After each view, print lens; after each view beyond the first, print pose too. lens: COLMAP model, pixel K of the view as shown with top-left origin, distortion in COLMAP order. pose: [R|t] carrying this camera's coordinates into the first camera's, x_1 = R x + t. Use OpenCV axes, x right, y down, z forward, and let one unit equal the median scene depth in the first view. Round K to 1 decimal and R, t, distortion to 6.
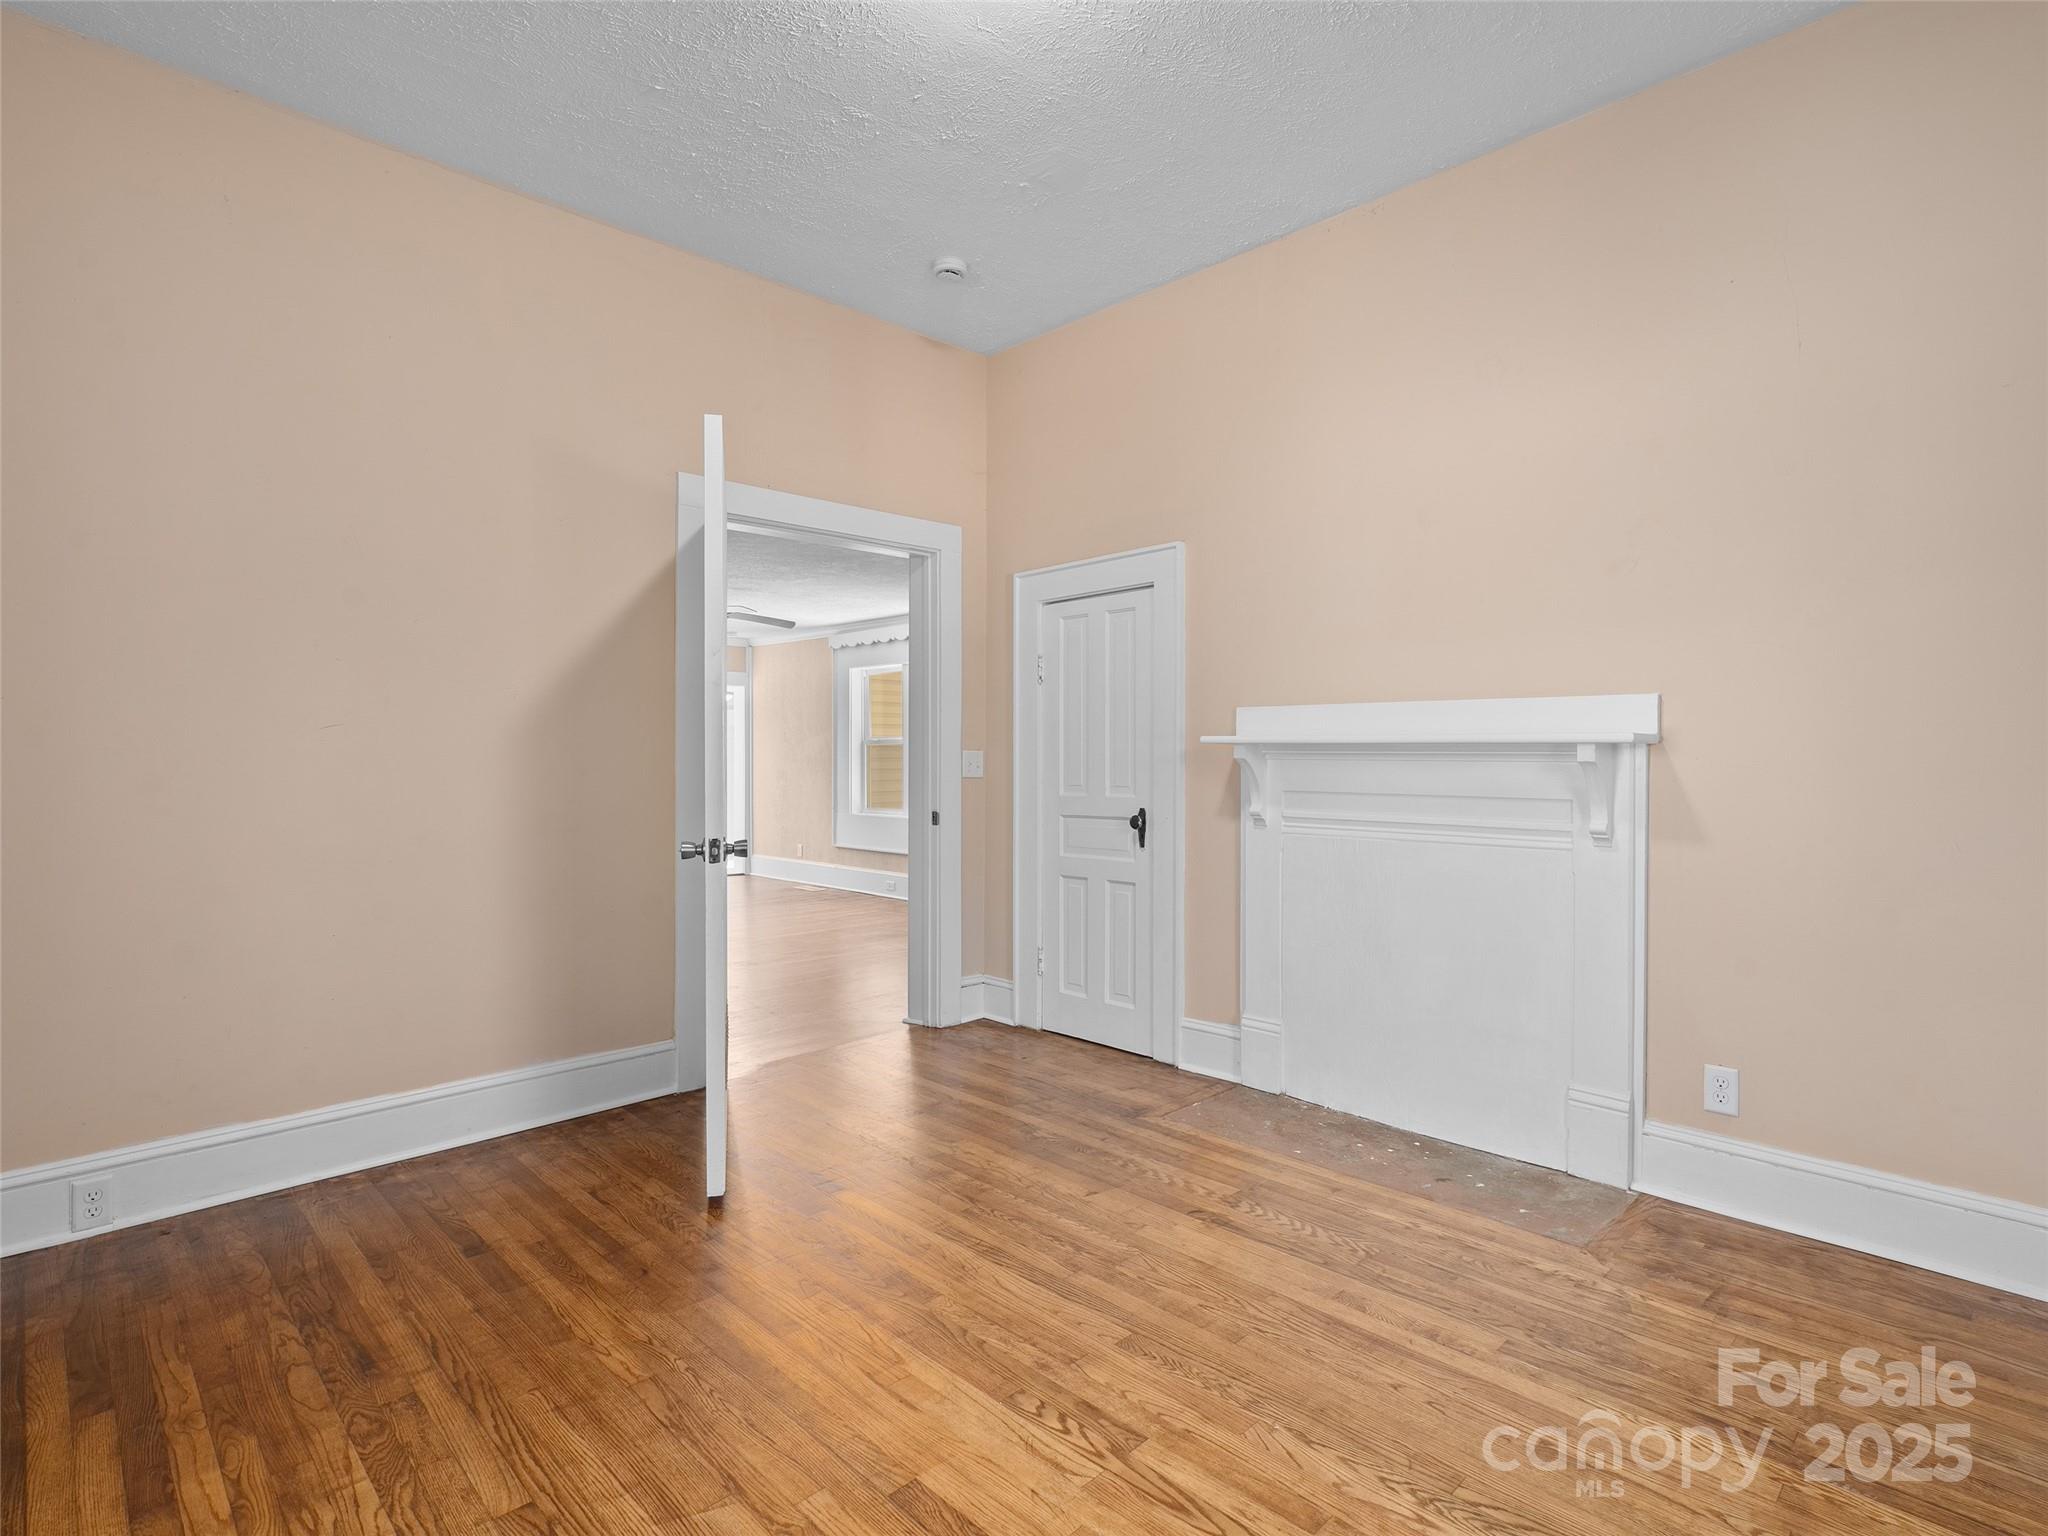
lens RADIAL K [[1040.8, 0, 1013.0], [0, 1040.8, 759.8], [0, 0, 1]] dist [-0.001447, 0.001503]
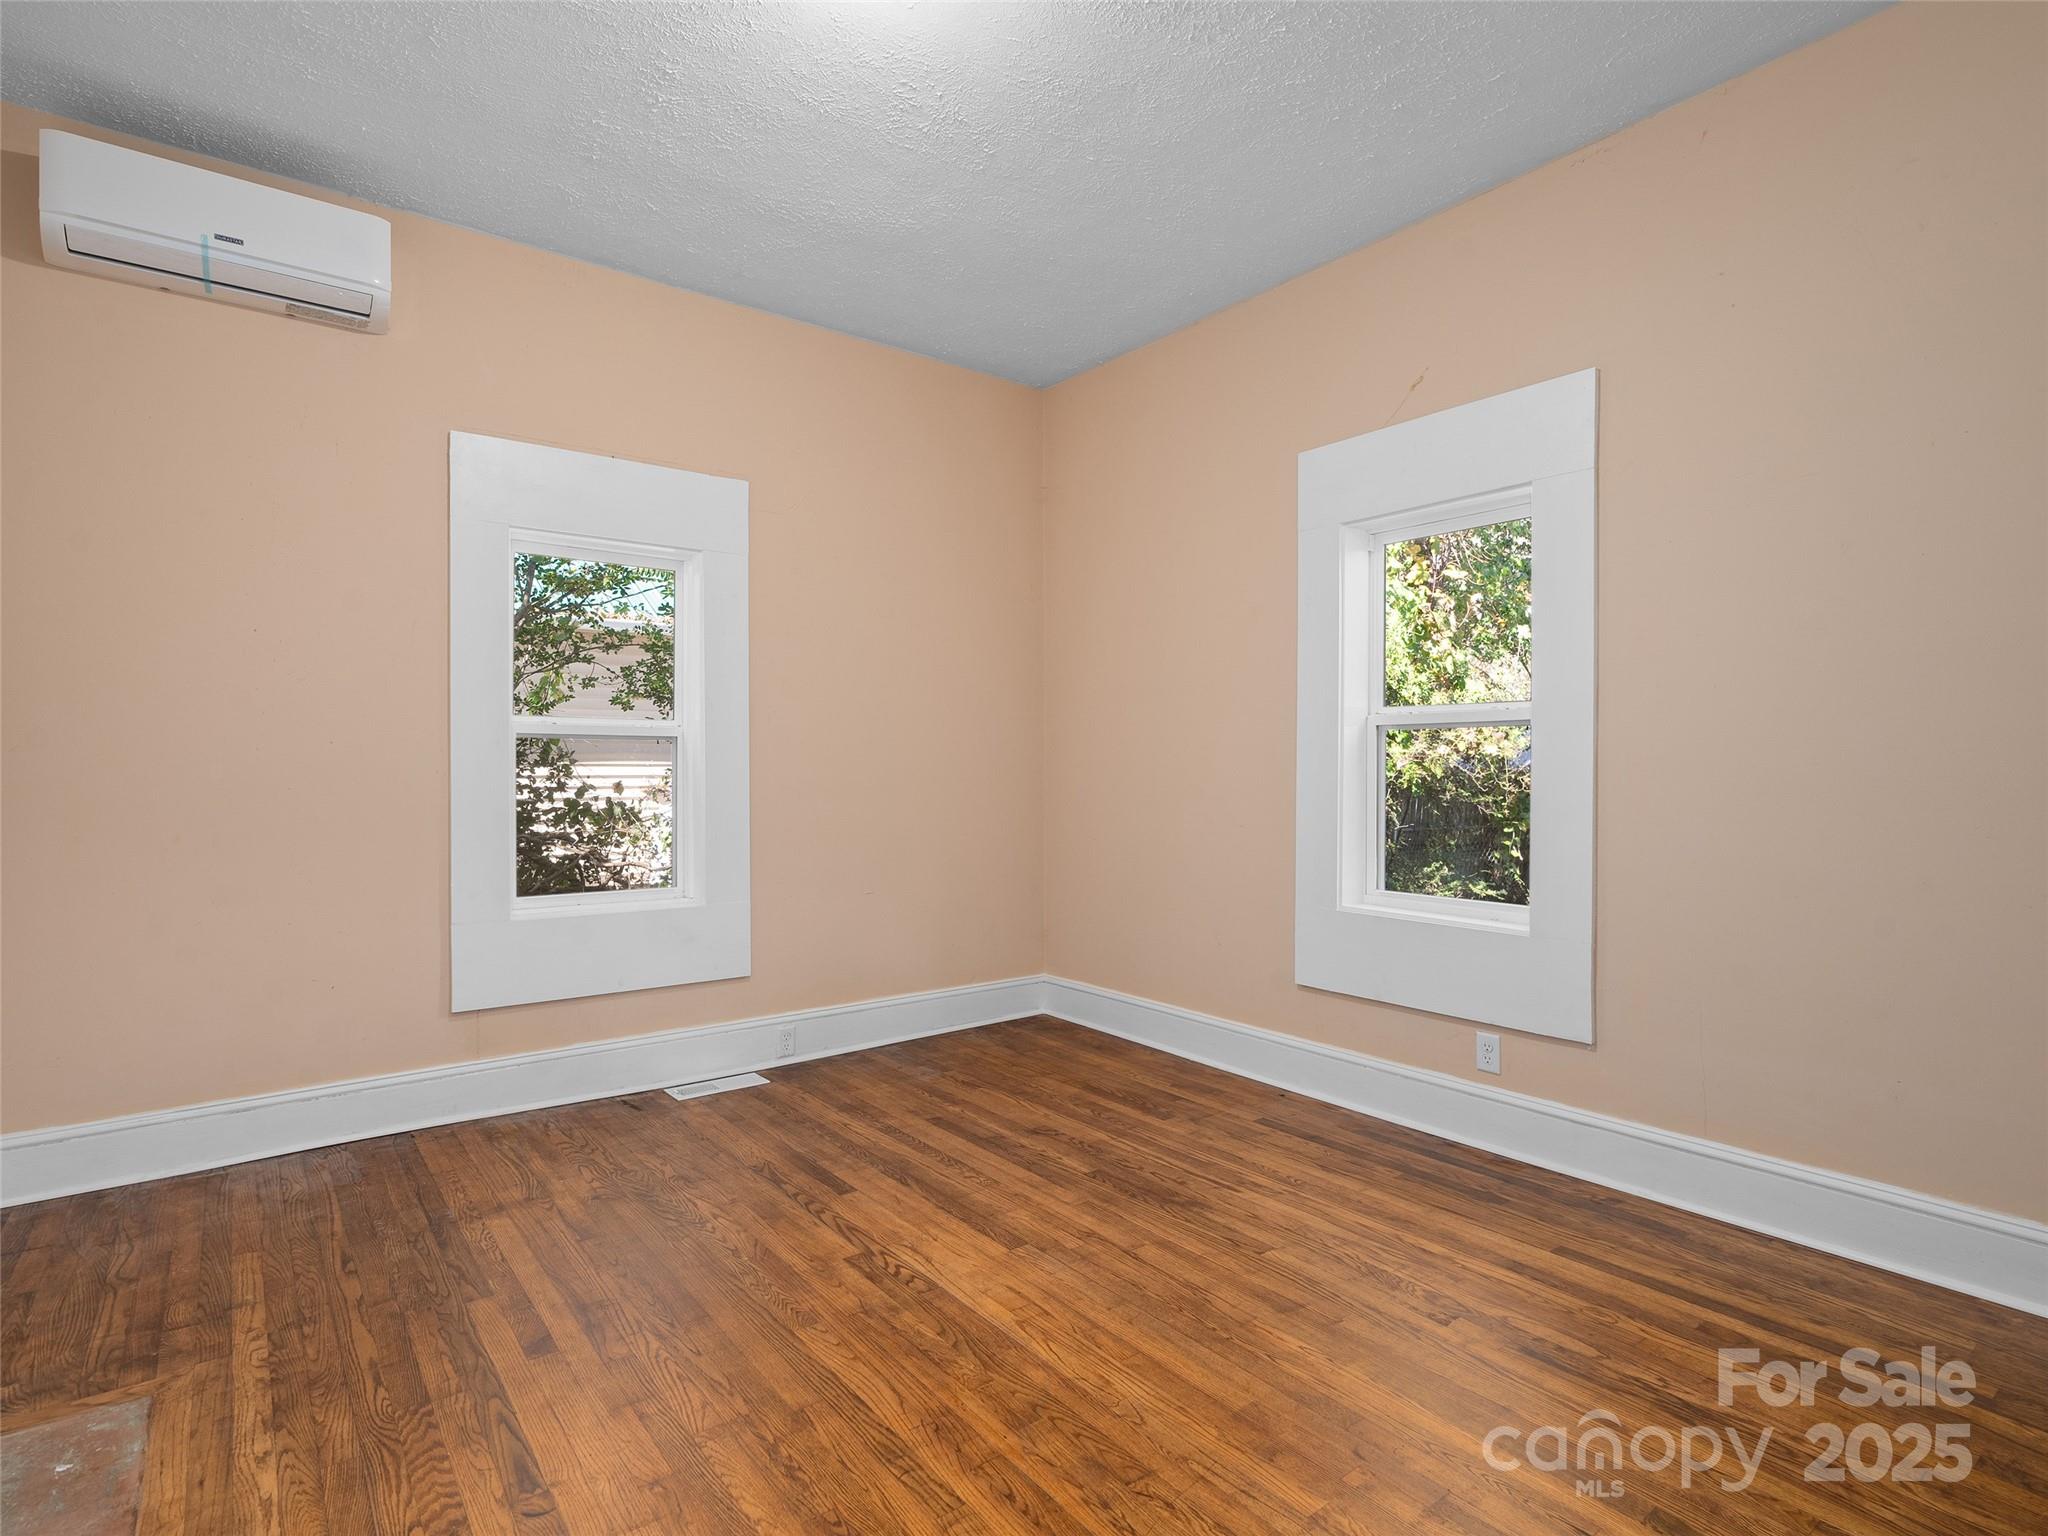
lens RADIAL K [[1040.8, 0, 1024.2], [0, 1040.8, 768.4], [0, 0, 1]] dist [-0.001447, 0.001503]
pose [[-0.993876, 0.002778, 0.110468, -0.234226], [0.002960, 0.999995, 0.001485, -0.002405], [-0.110464, 0.001802, -0.993879, 2.072842]]
